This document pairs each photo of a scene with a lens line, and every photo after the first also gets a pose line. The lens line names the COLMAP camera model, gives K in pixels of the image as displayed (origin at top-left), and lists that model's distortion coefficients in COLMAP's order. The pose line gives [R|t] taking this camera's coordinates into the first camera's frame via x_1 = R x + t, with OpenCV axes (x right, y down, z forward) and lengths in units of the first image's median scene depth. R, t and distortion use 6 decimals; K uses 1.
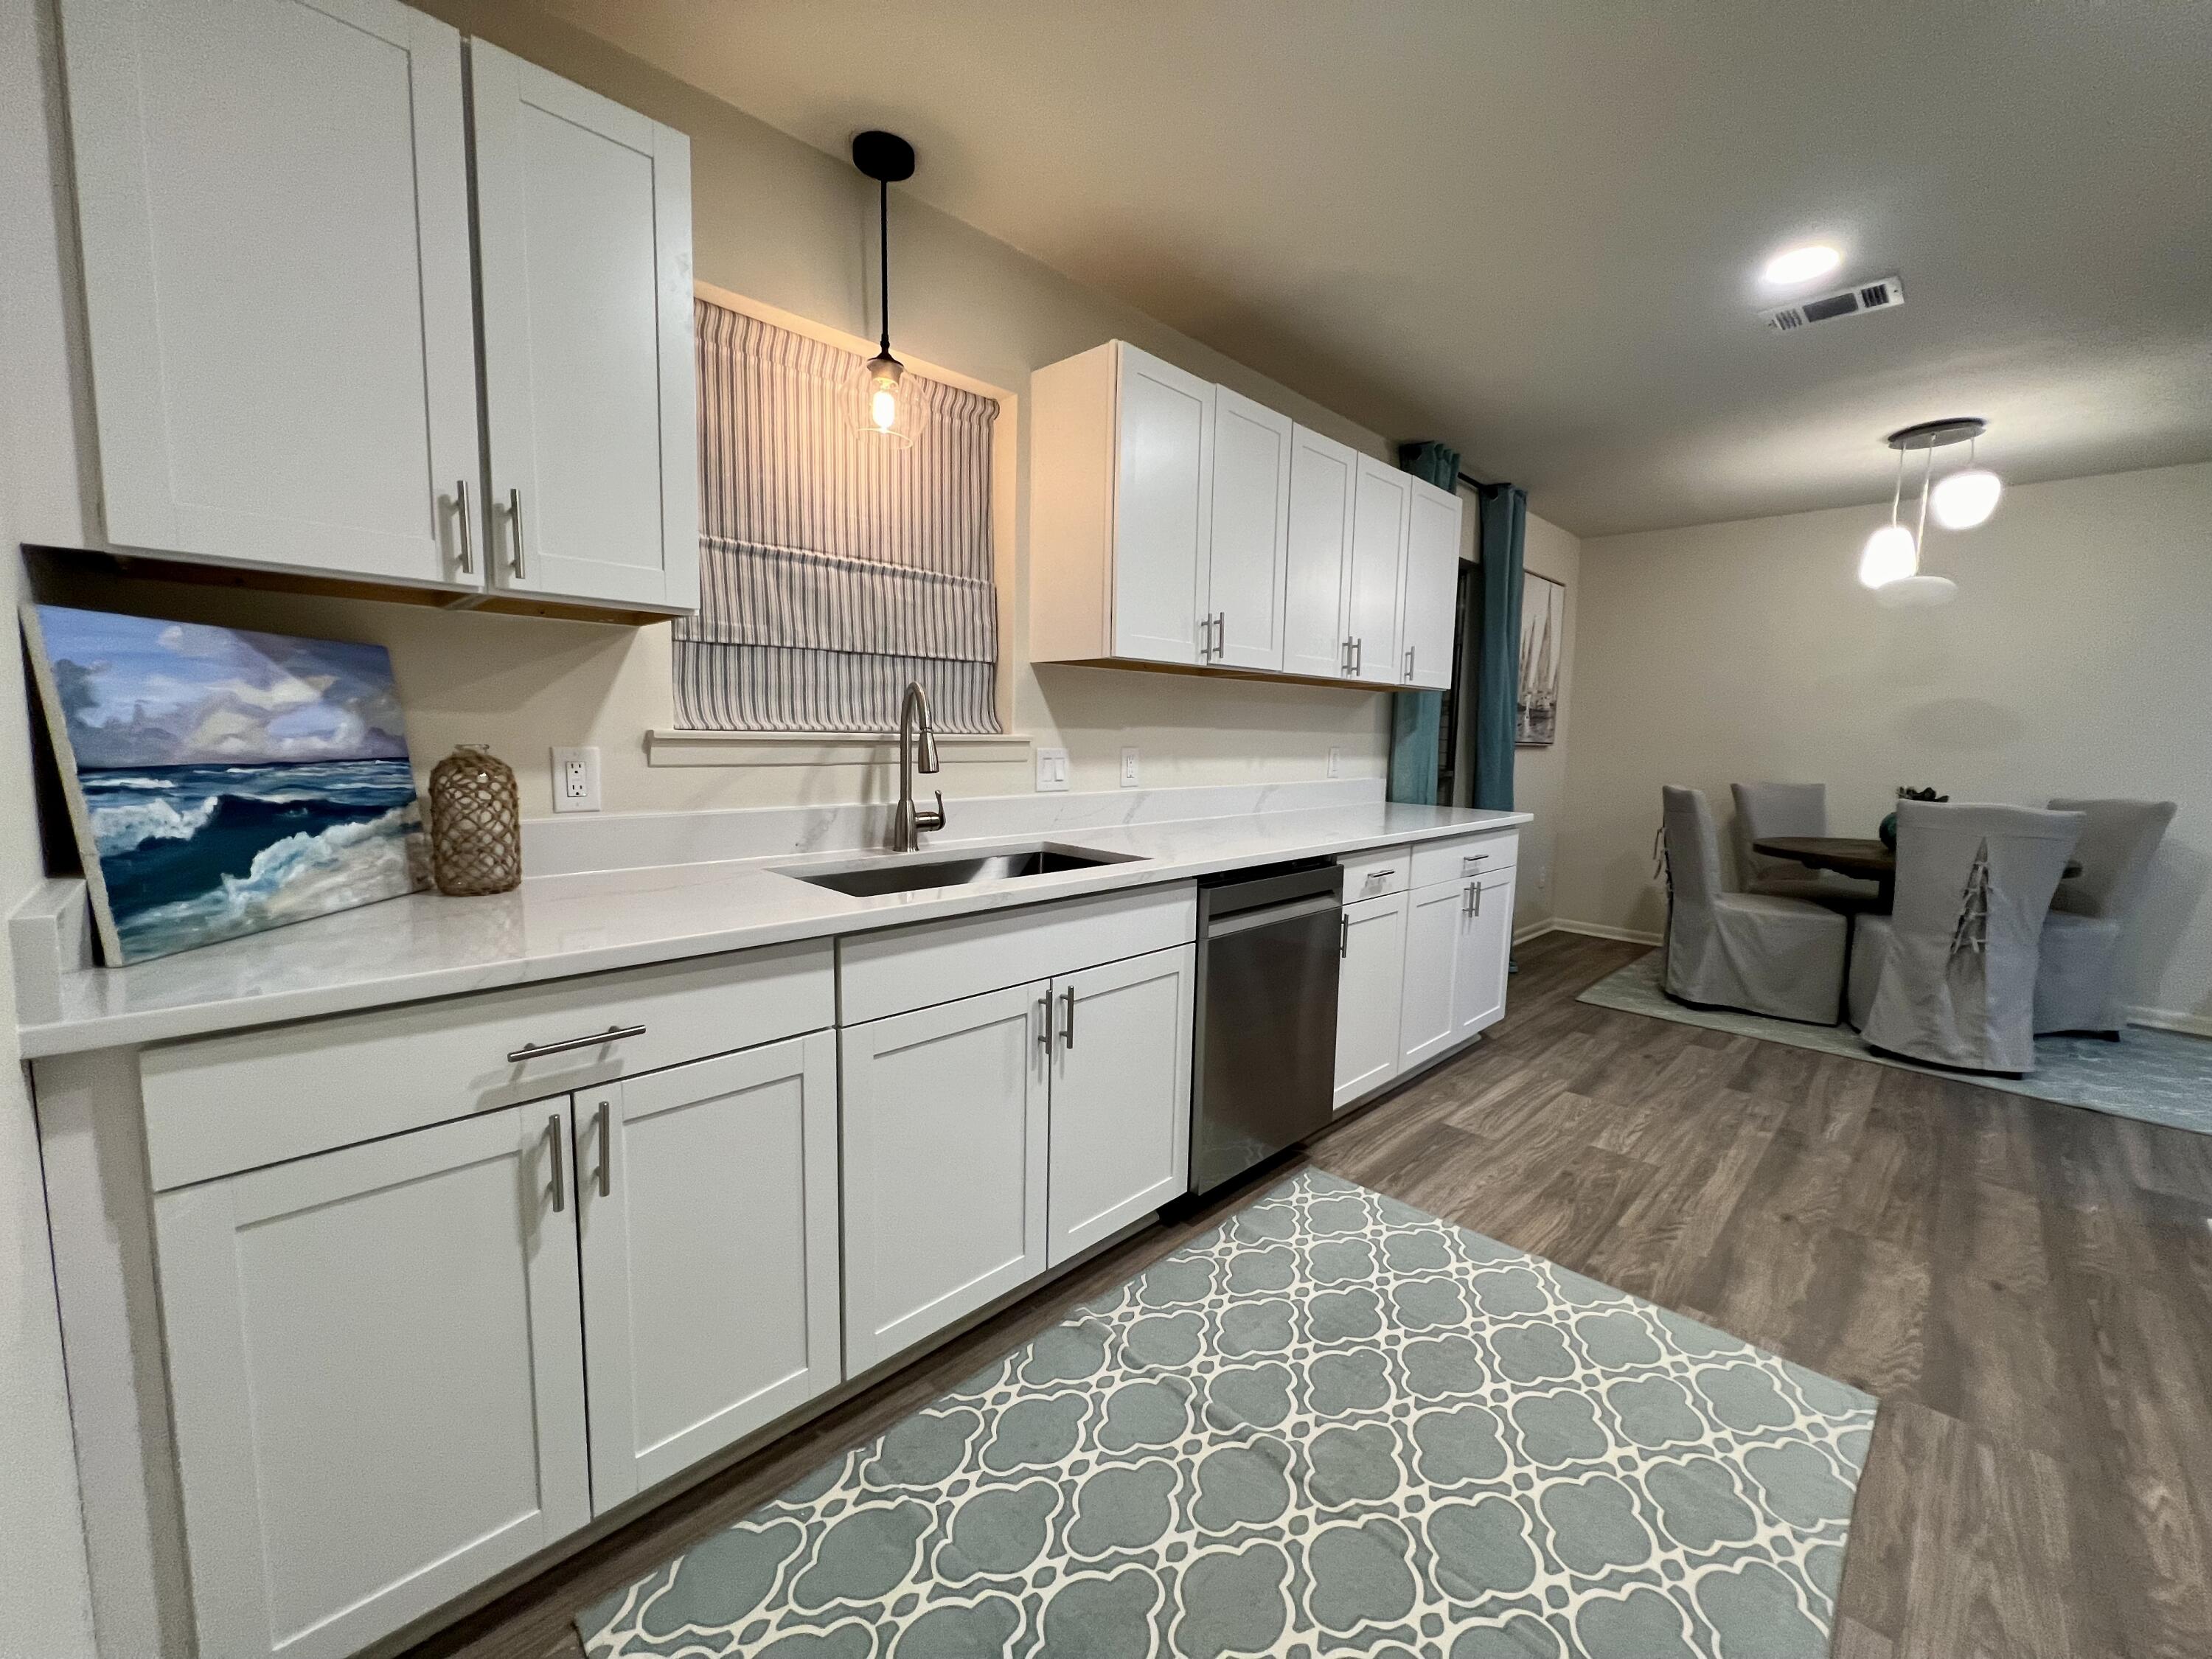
lens RADIAL K [[881.3, 0, 1106.5], [0, 881.3, 820.9], [0, 0, 1]] dist [0.000345, -0.000164]
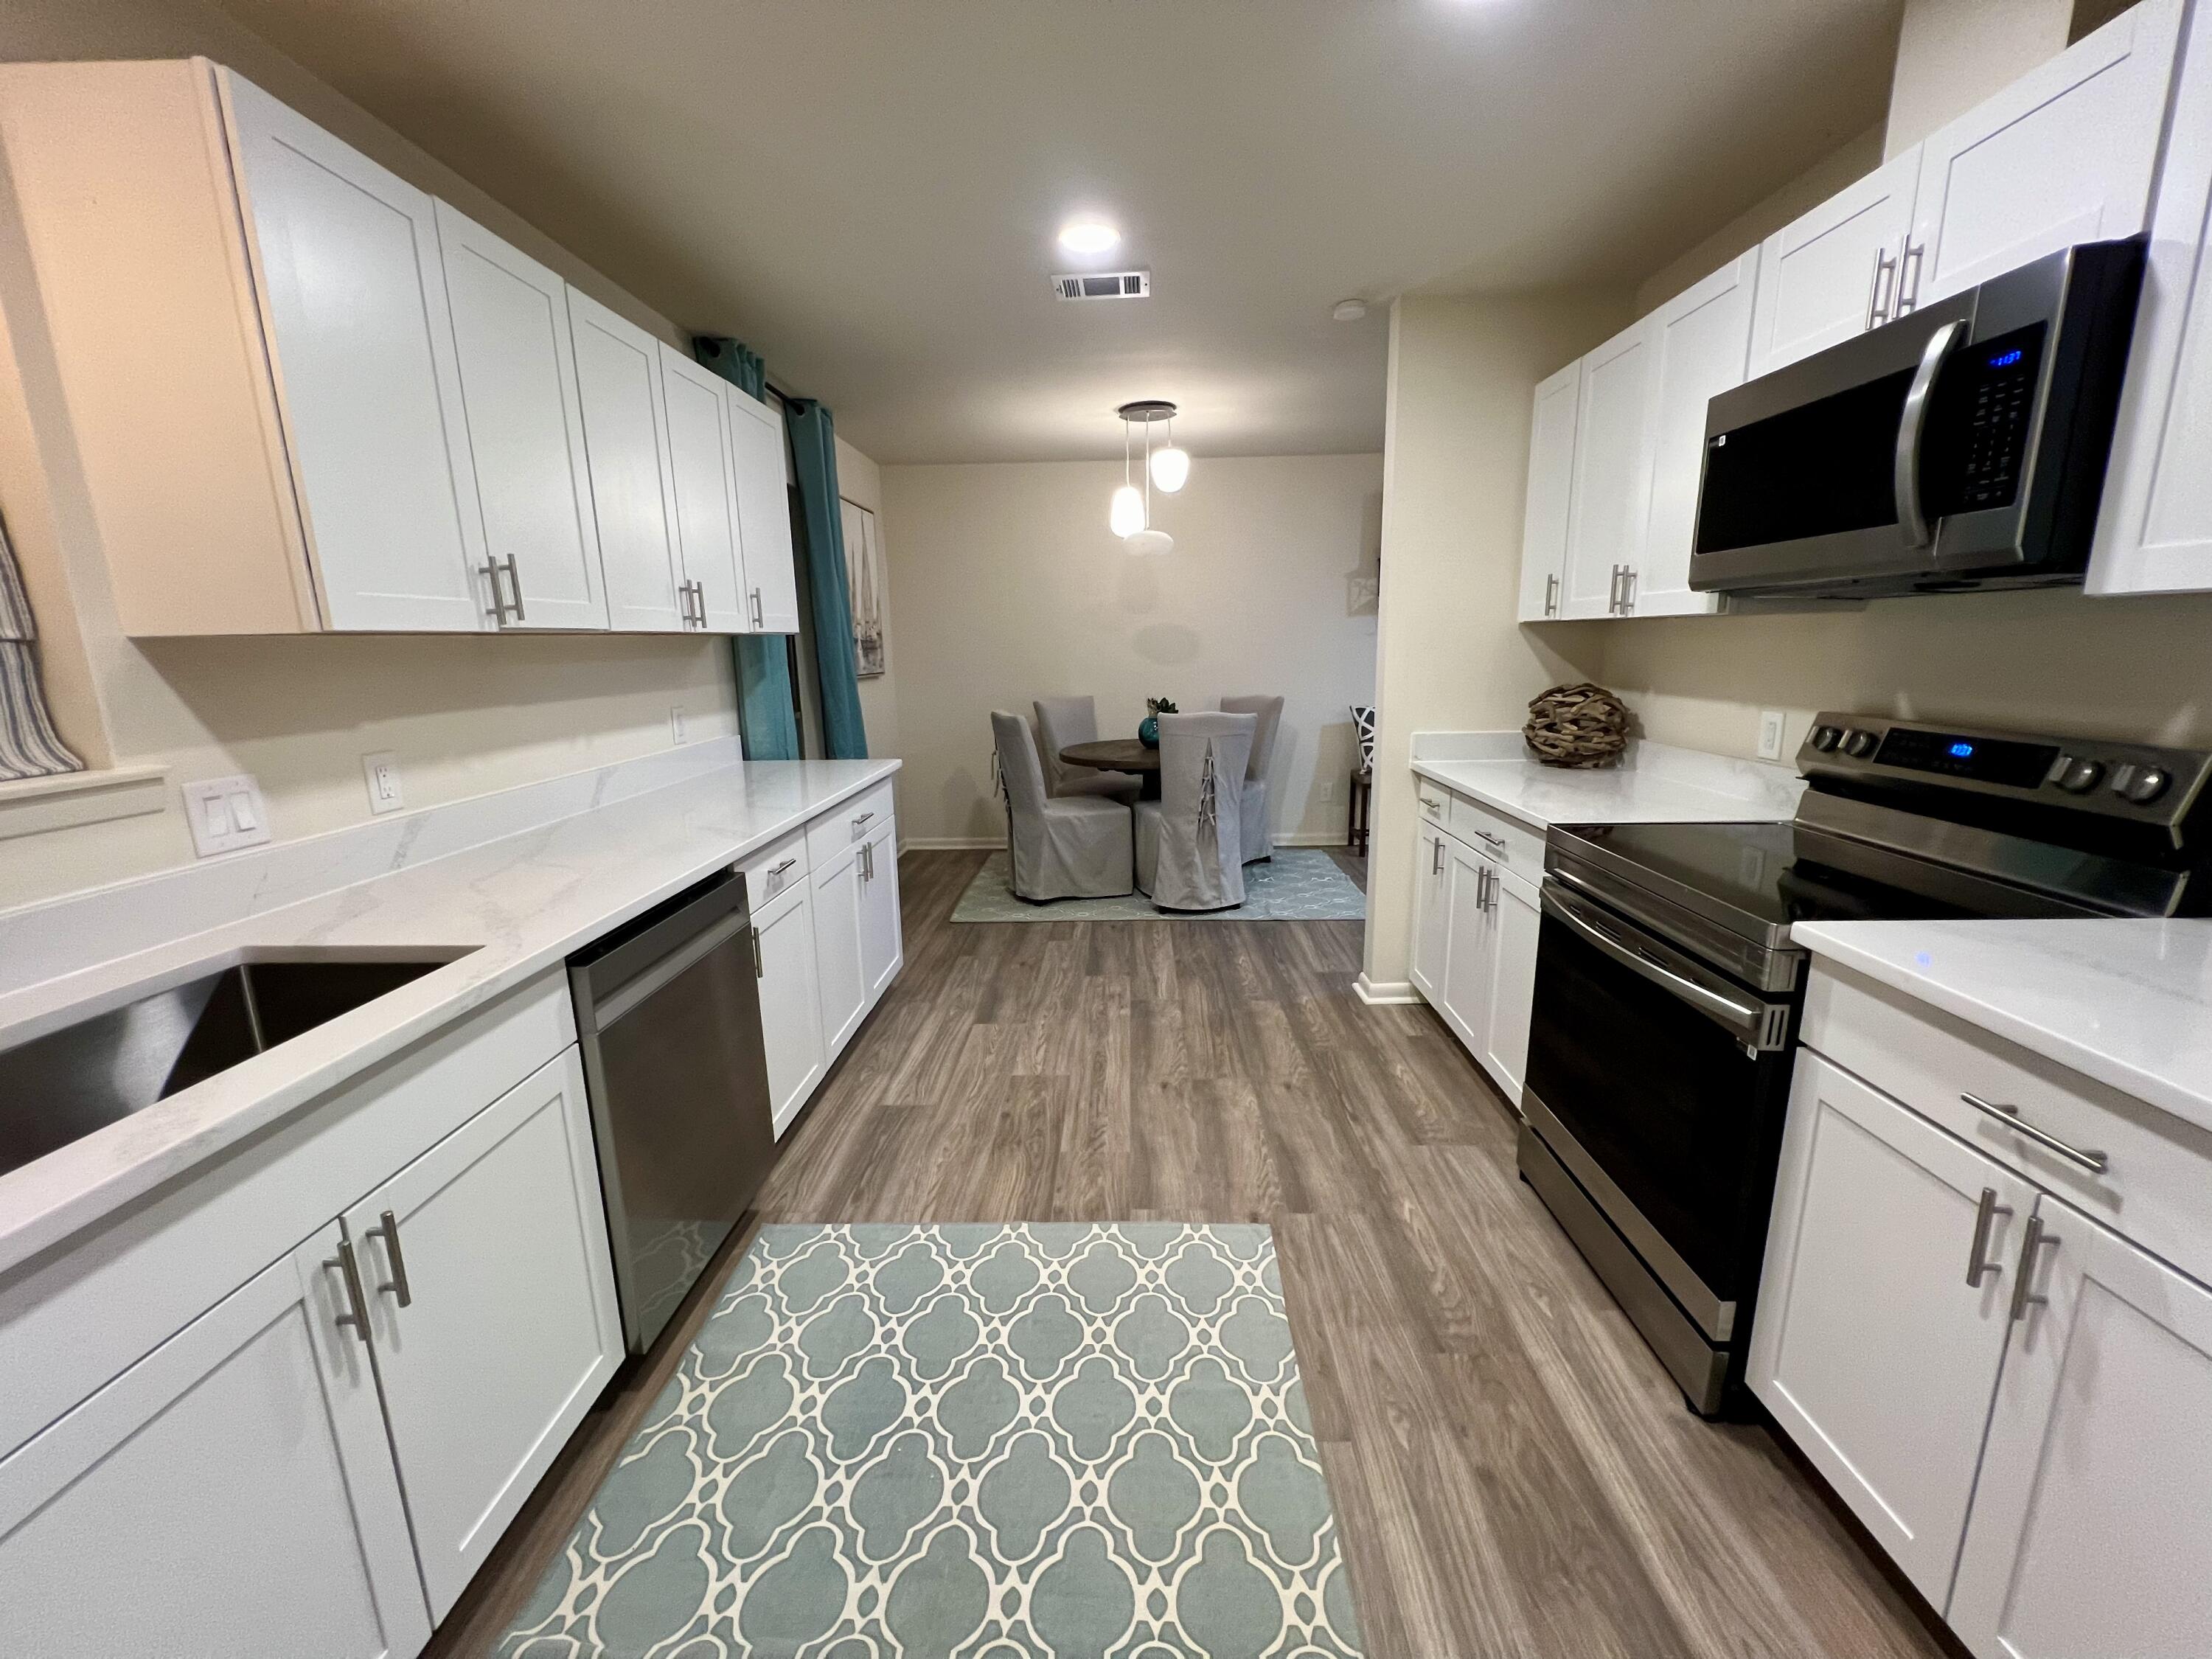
lens RADIAL K [[881.3, 0, 1101.8], [0, 881.3, 822.1], [0, 0, 1]] dist [0.000345, -0.000164]
pose [[0.730041, -0.172676, 0.661228, -0.025134], [0.103735, 0.984340, 0.142524, -0.078705], [-0.675484, -0.035456, 0.736522, 0.162945]]
